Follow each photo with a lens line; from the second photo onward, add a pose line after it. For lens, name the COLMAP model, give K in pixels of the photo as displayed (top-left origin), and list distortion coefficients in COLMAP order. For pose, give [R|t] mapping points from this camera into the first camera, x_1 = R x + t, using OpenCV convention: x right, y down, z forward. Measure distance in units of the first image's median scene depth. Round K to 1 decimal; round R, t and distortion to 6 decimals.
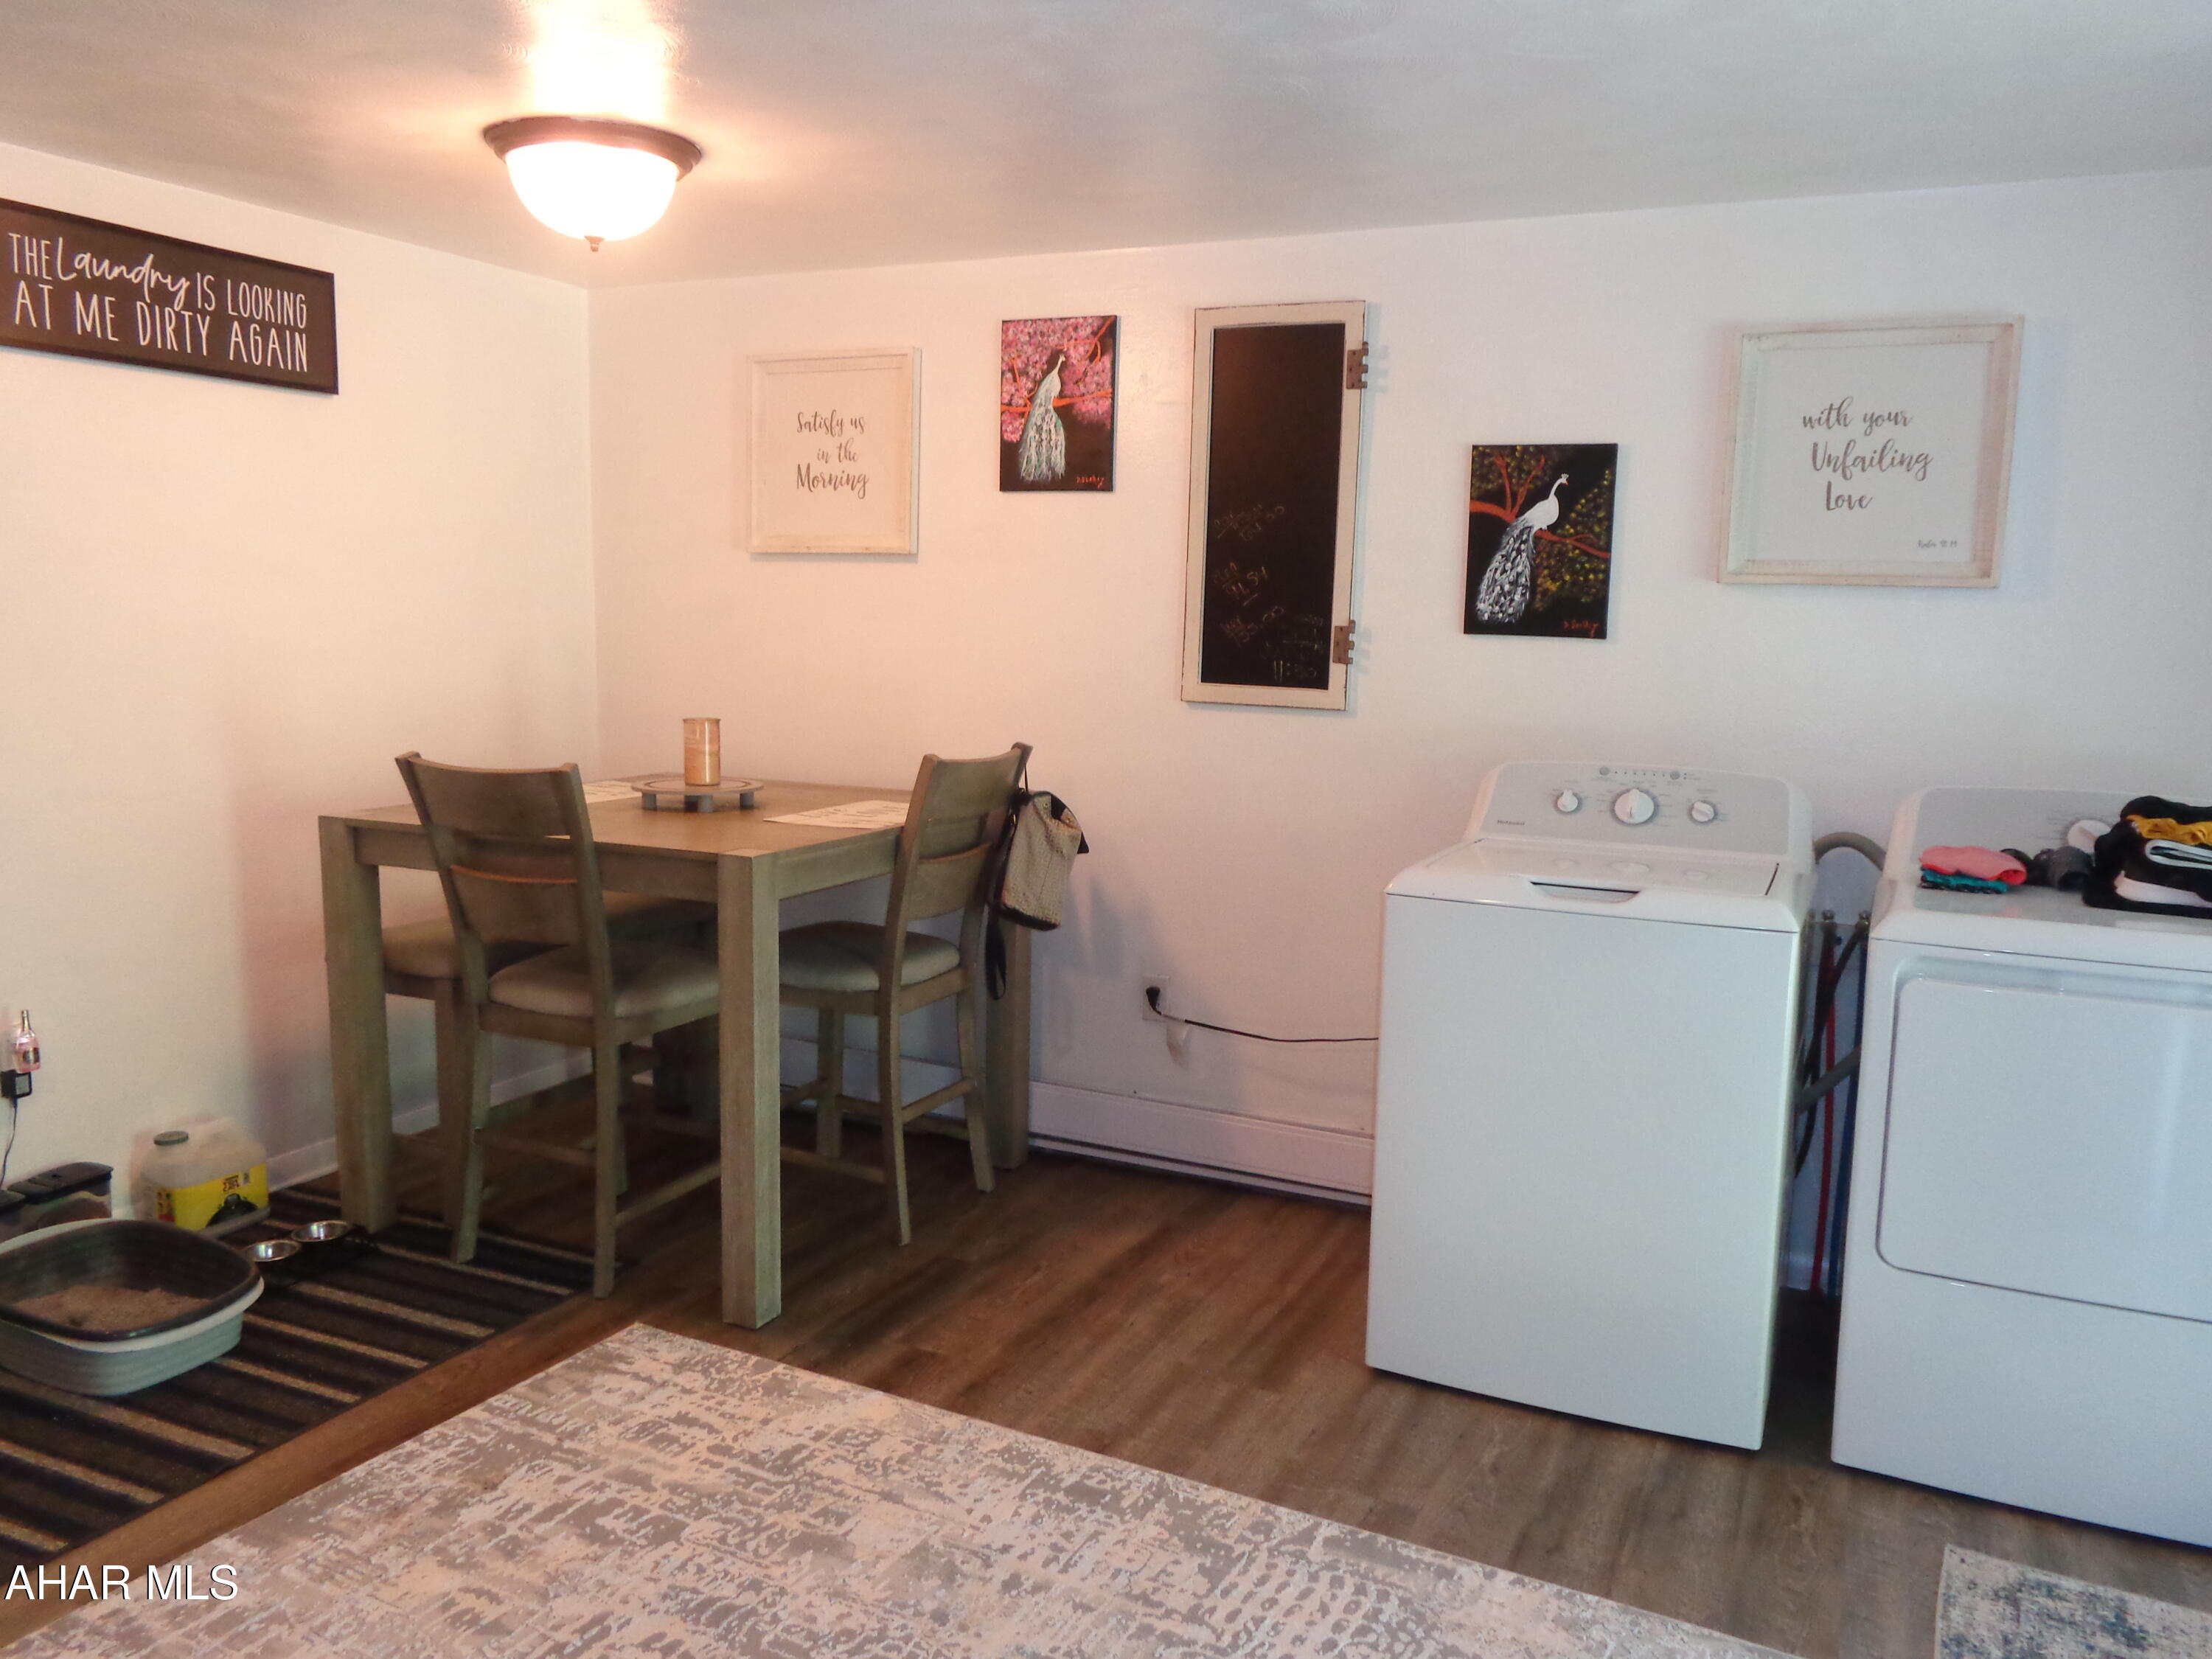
lens RADIAL K [[1677.8, 0, 1123.7], [0, 1677.8, 822.7], [0, 0, 1]] dist [0.004303, 0.007563]
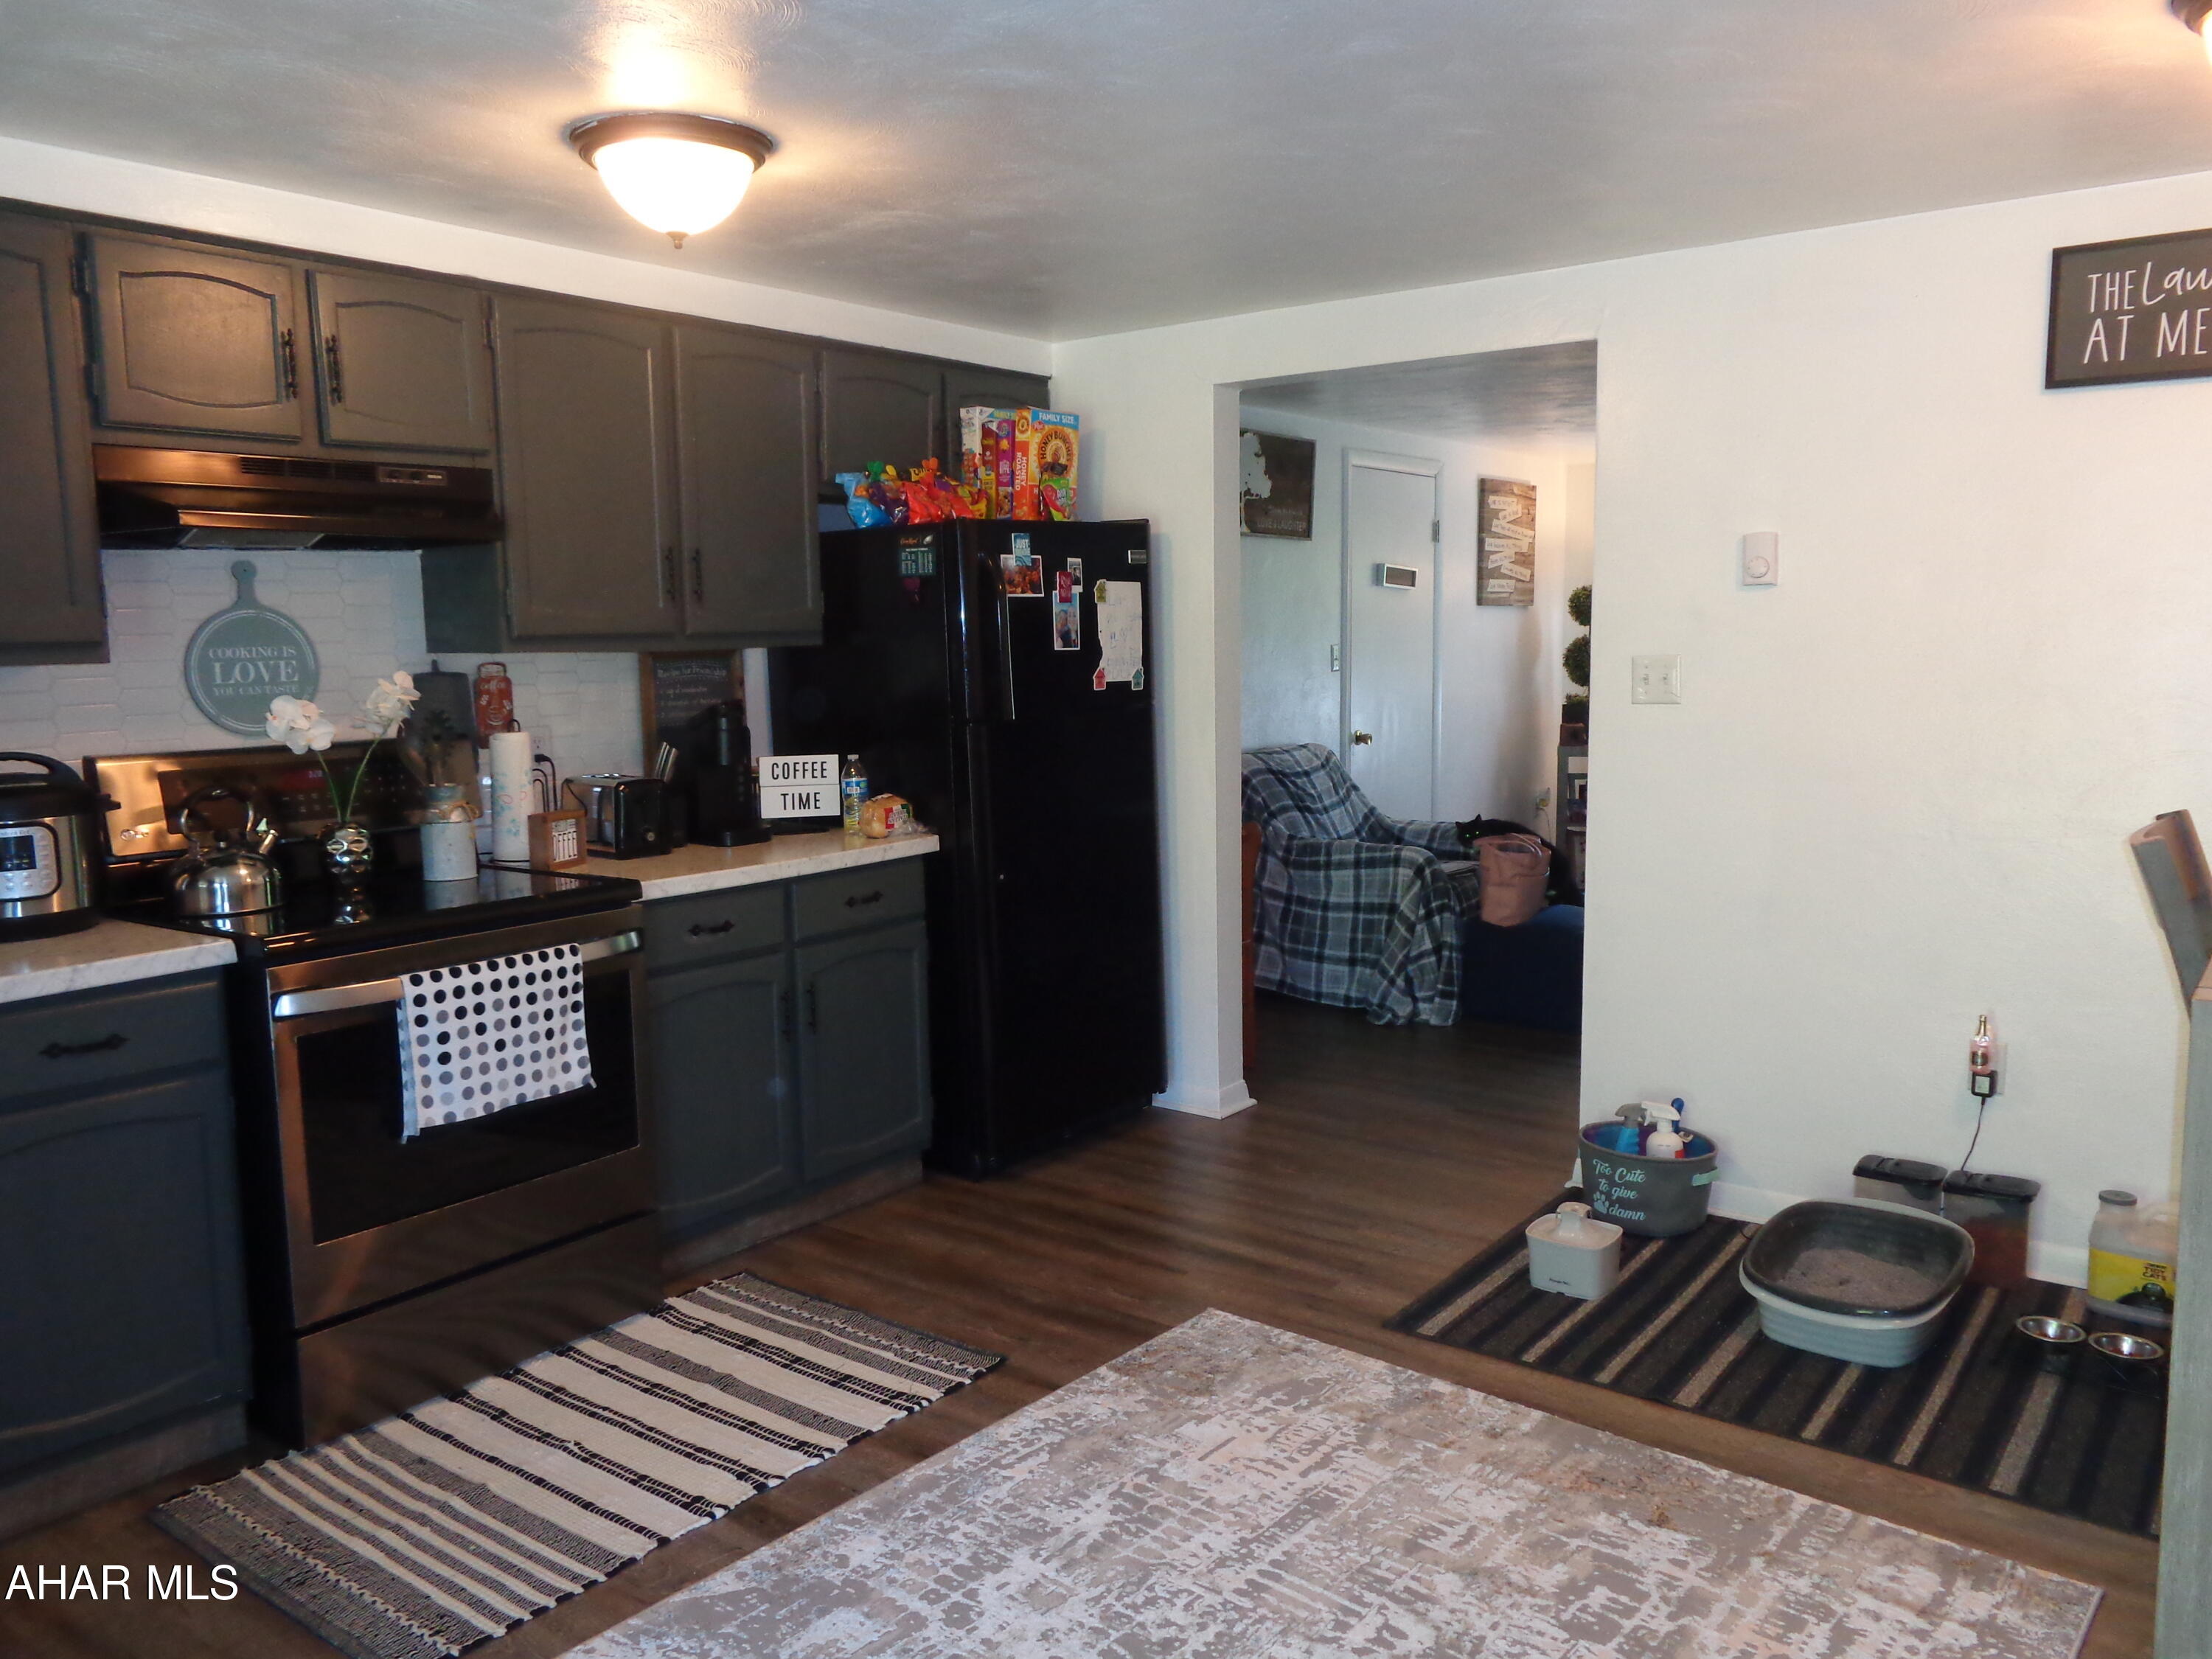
lens RADIAL K [[1644.7, 0, 1106.0], [0, 1644.7, 829.5], [0, 0, 1]] dist [-0.001095, -0.000809]
pose [[-0.210690, 0.102362, -0.972179, 0.456117], [-0.121073, 0.984113, 0.129857, -0.071420], [0.970026, 0.145065, -0.194949, 0.635041]]
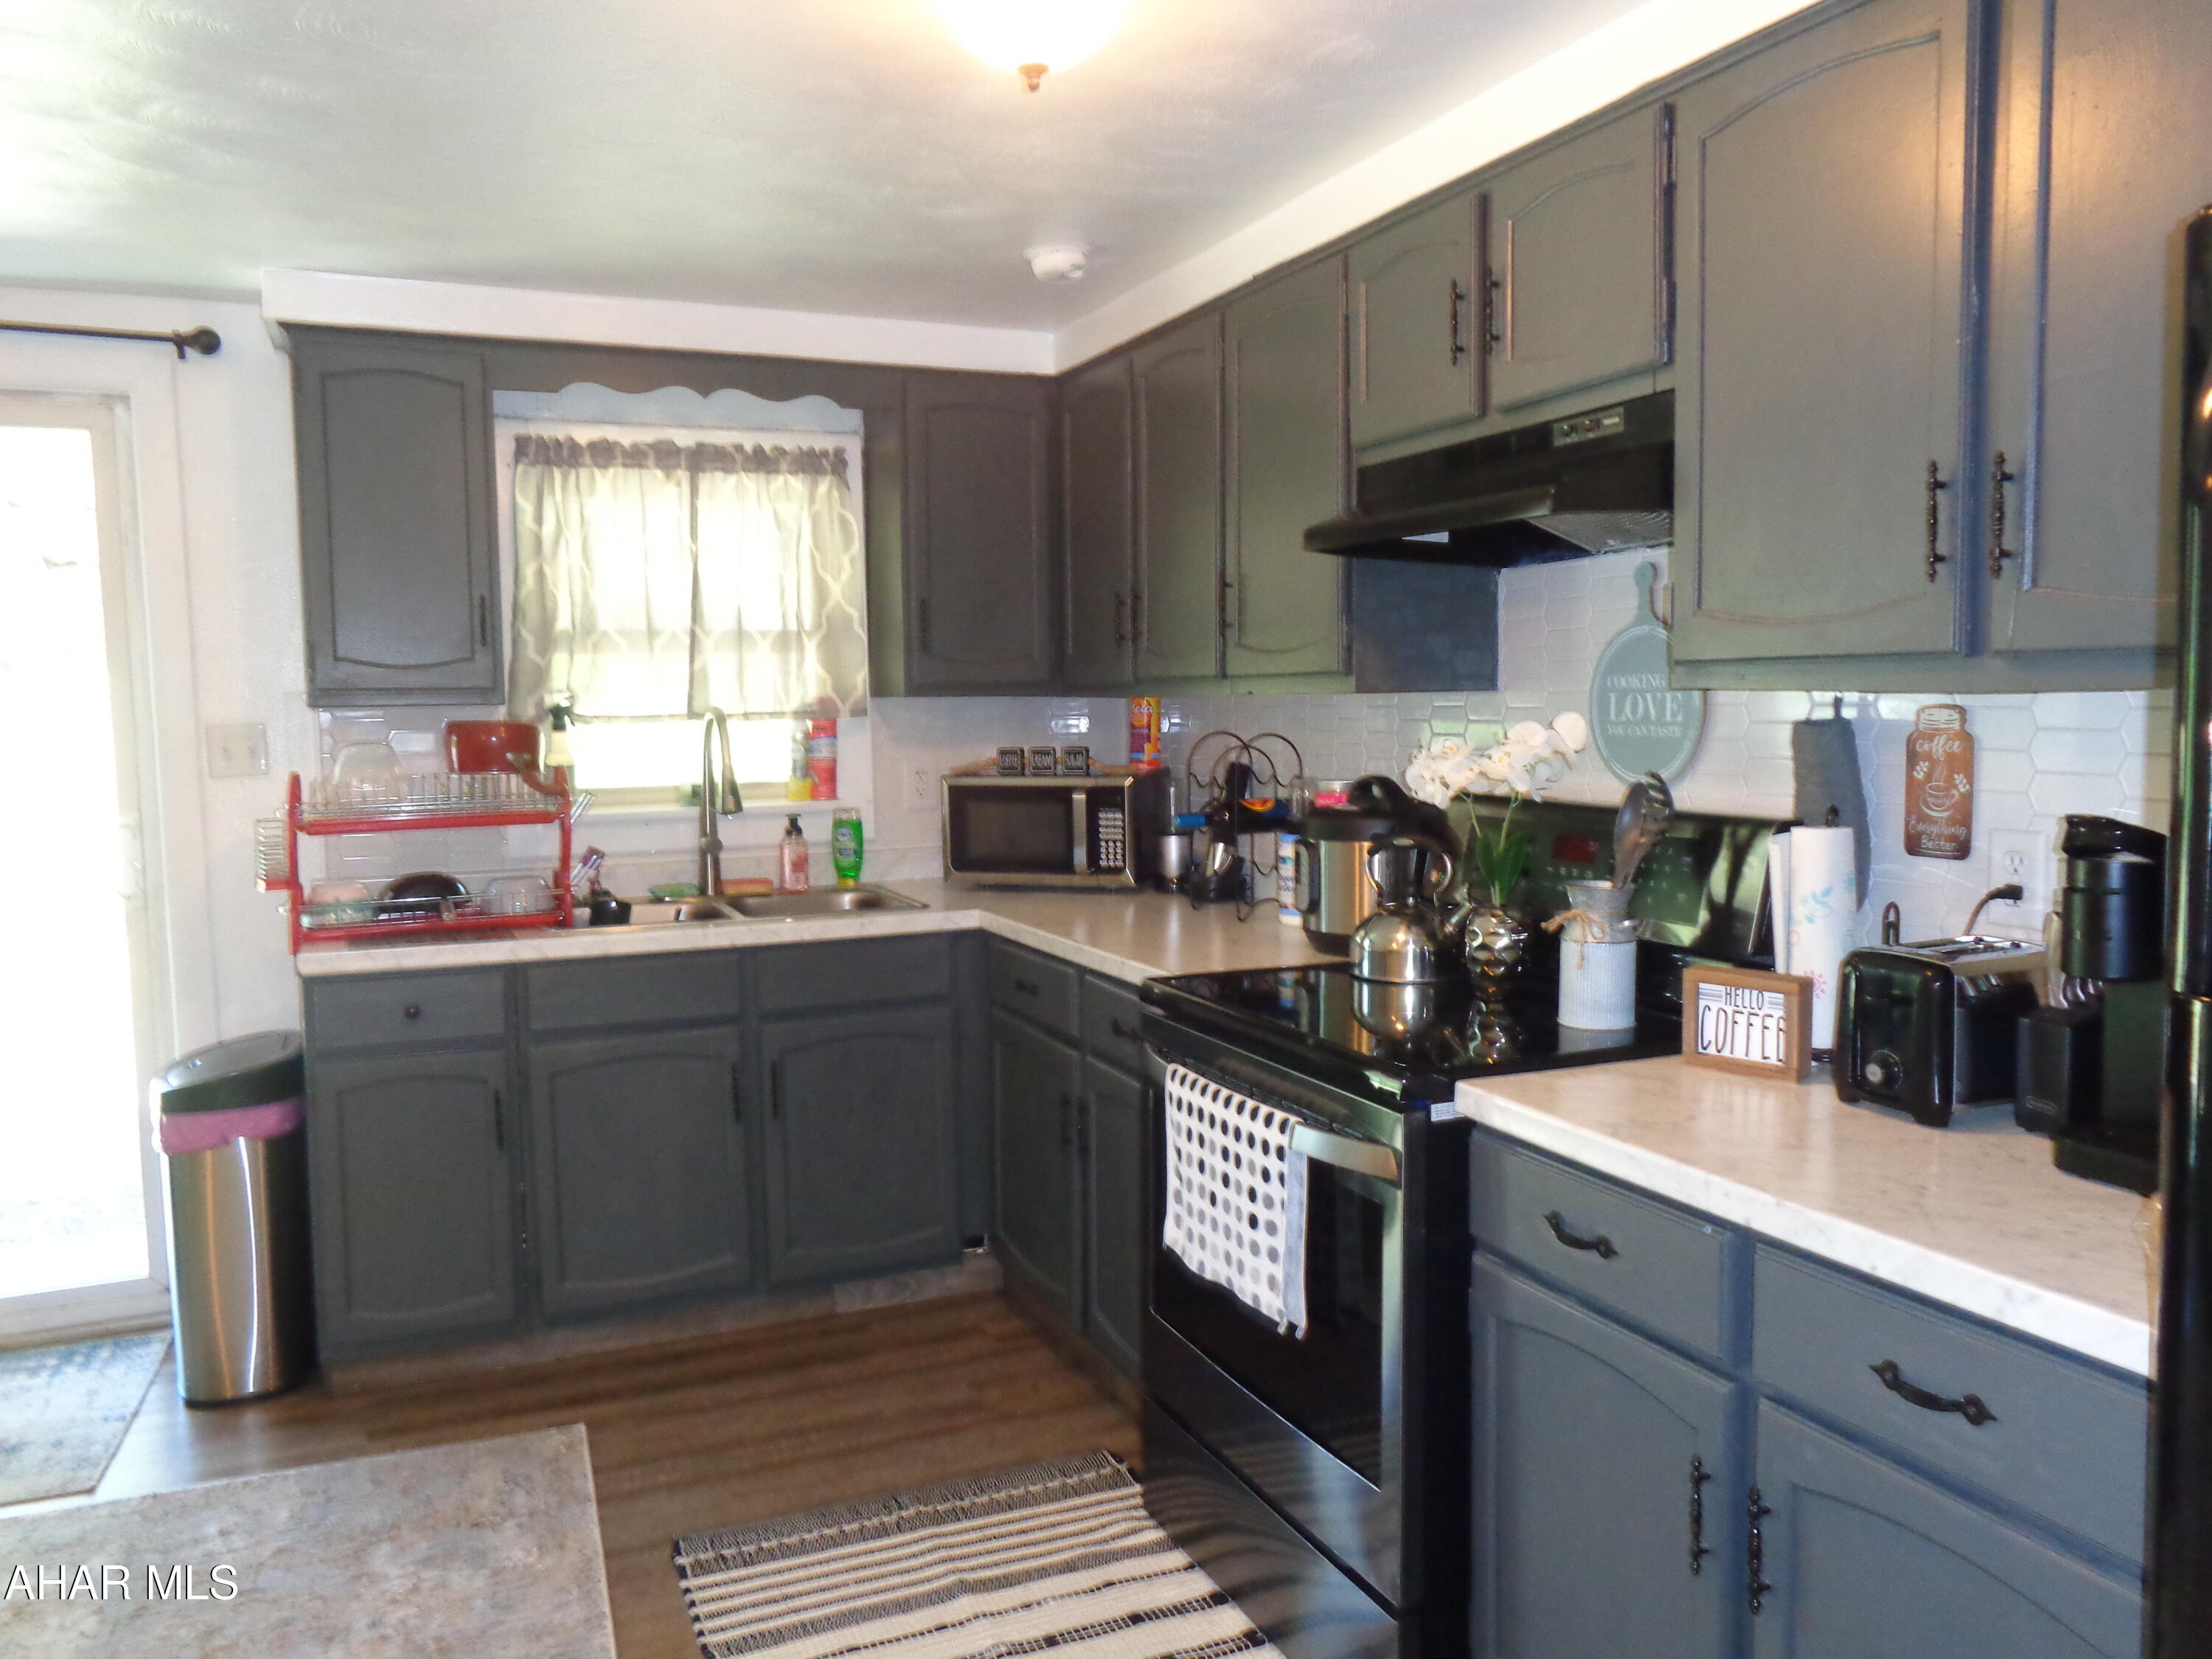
lens RADIAL K [[1677.8, 0, 1123.7], [0, 1677.8, 822.7], [0, 0, 1]] dist [0.004303, 0.007563]
pose [[-0.751920, -0.060938, 0.656432, -0.751727], [0.089568, 0.977043, 0.193298, -0.093434], [-0.653142, 0.204140, -0.729200, 0.664005]]
